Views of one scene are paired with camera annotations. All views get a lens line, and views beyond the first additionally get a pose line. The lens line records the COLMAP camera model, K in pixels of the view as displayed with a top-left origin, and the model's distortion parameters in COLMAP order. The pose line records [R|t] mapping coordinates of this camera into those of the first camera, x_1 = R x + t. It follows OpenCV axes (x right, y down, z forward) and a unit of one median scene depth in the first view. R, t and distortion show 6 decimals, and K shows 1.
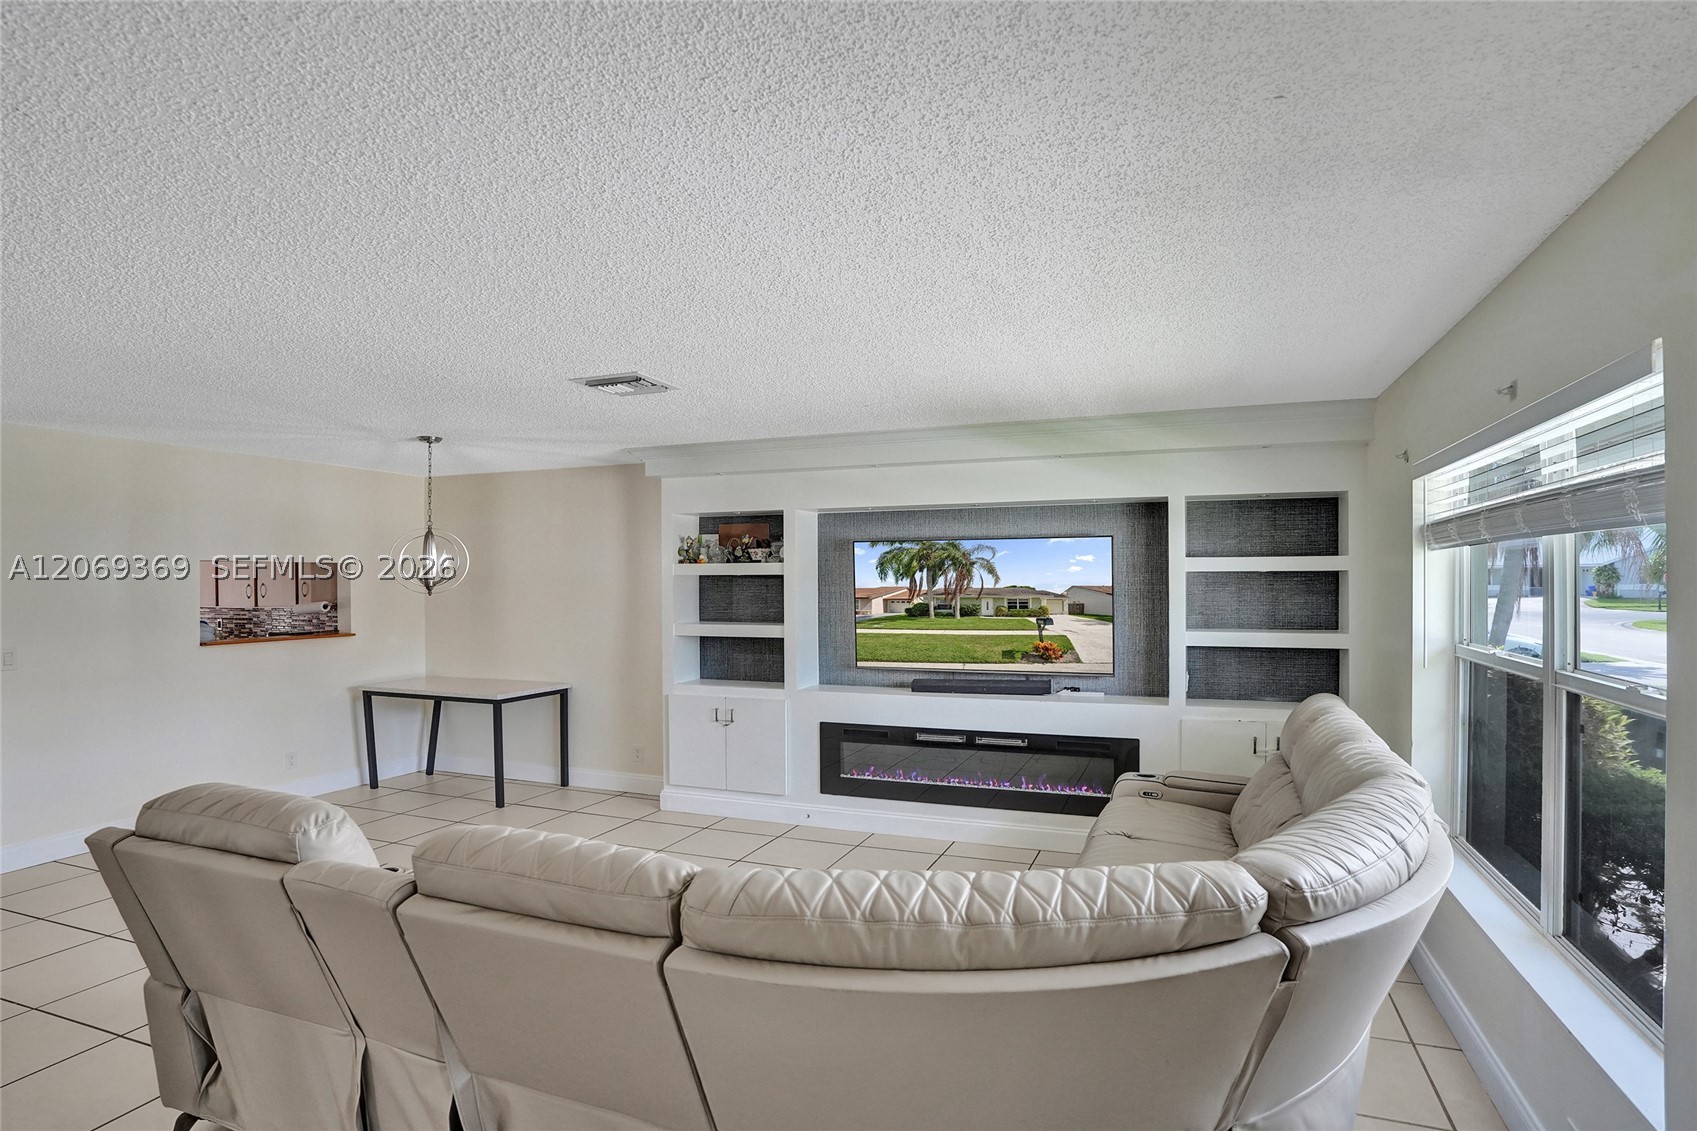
lens RADIAL K [[906.5, 0, 863.5], [0, 906.5, 572.5], [0, 0, 1]] dist [-0.075330, 0.033631]
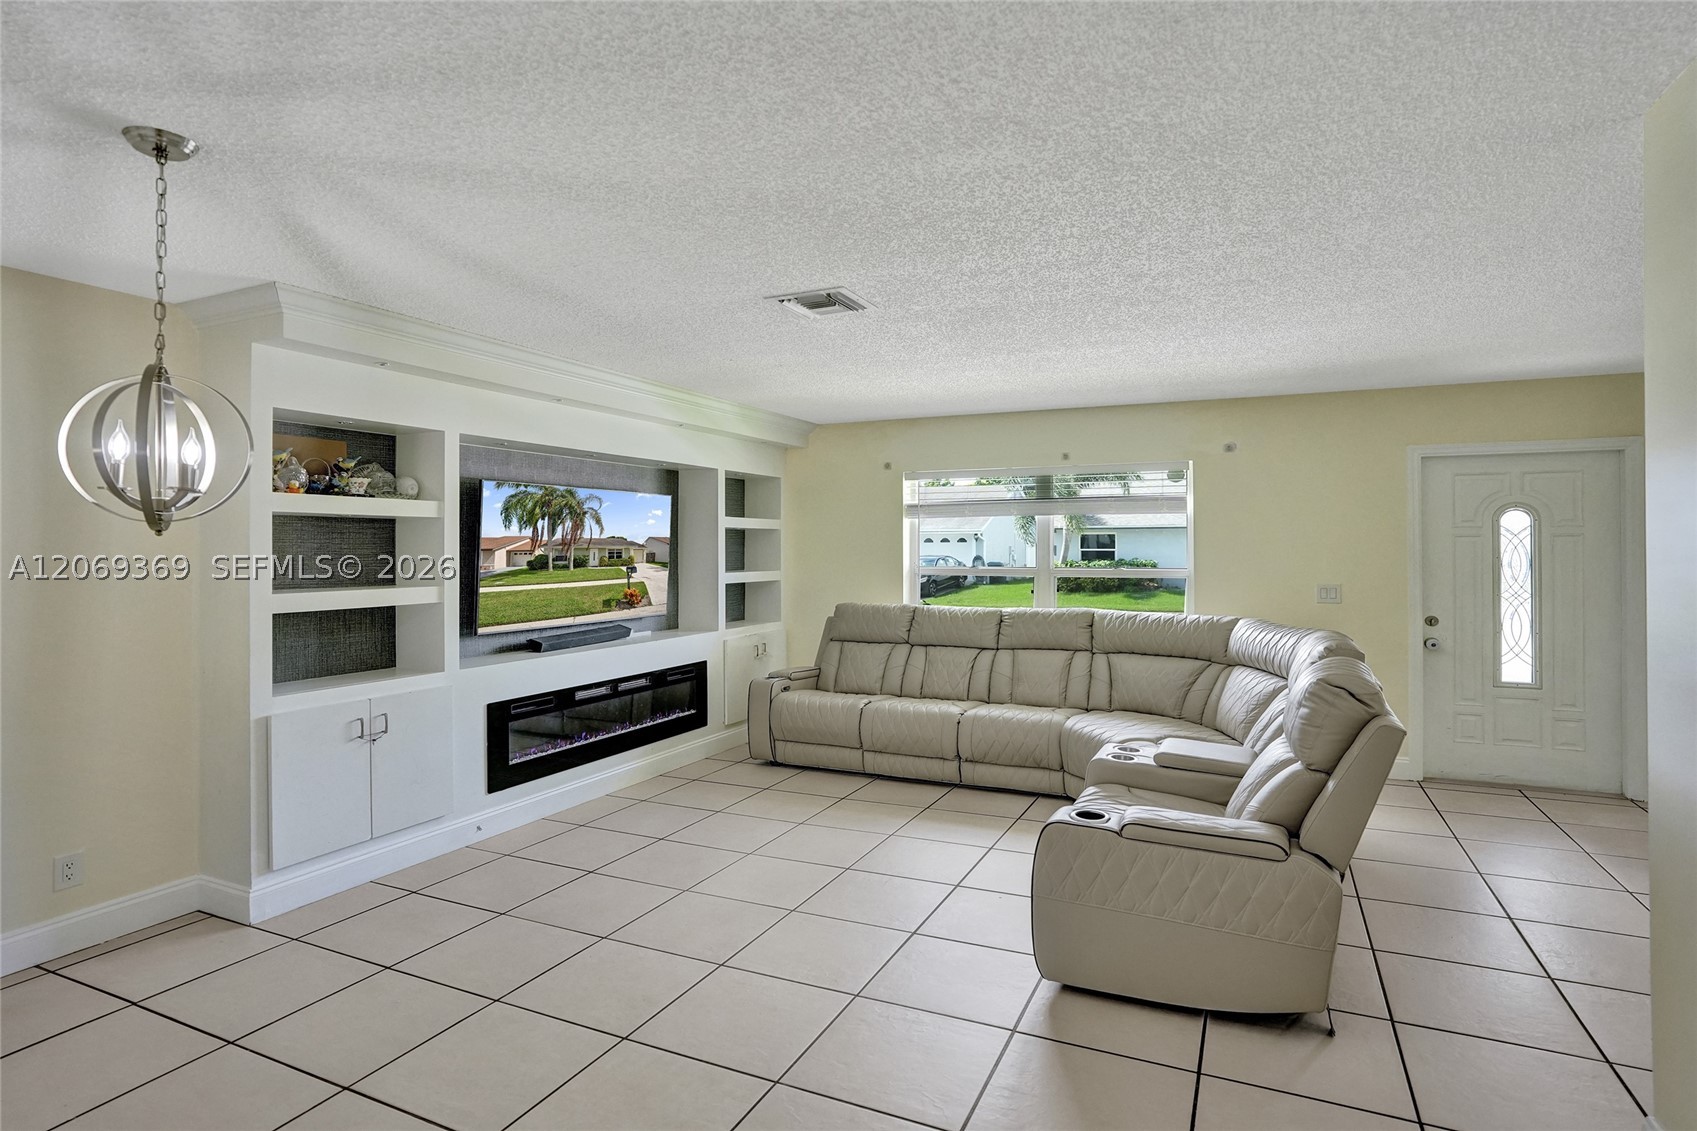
lens RADIAL K [[891.8, 0, 848.0], [0, 891.8, 556.1], [0, 0, 1]] dist [-0.075333, 0.031214]
pose [[0.079563, -0.006315, 0.996810, -0.779447], [-0.004280, 0.999969, 0.006677, 0.027677], [-0.996821, -0.004798, 0.079533, 0.615625]]
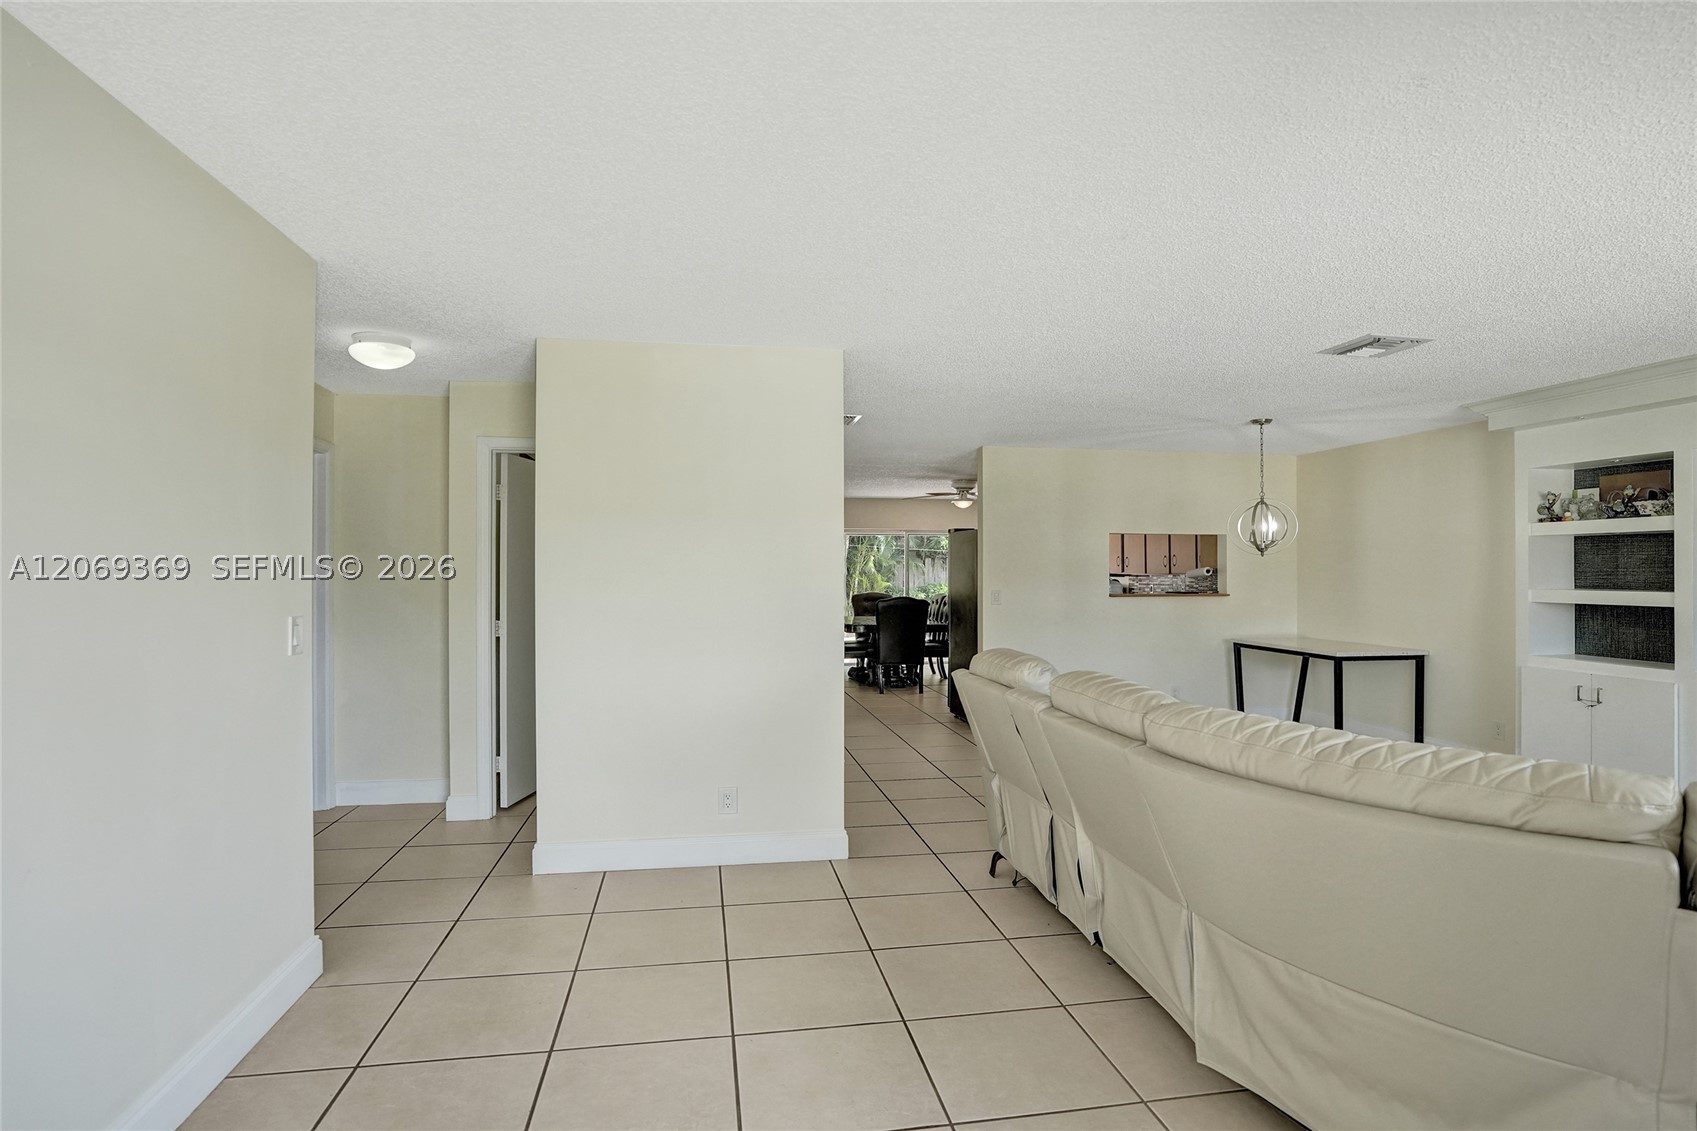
lens RADIAL K [[906.5, 0, 863.5], [0, 906.5, 572.5], [0, 0, 1]] dist [-0.075330, 0.033631]
pose [[0.523775, 0.000515, -0.851857, 0.194610], [0.009887, 0.999929, 0.006683, 0.028078], [0.851799, -0.011923, 0.523732, -0.038097]]
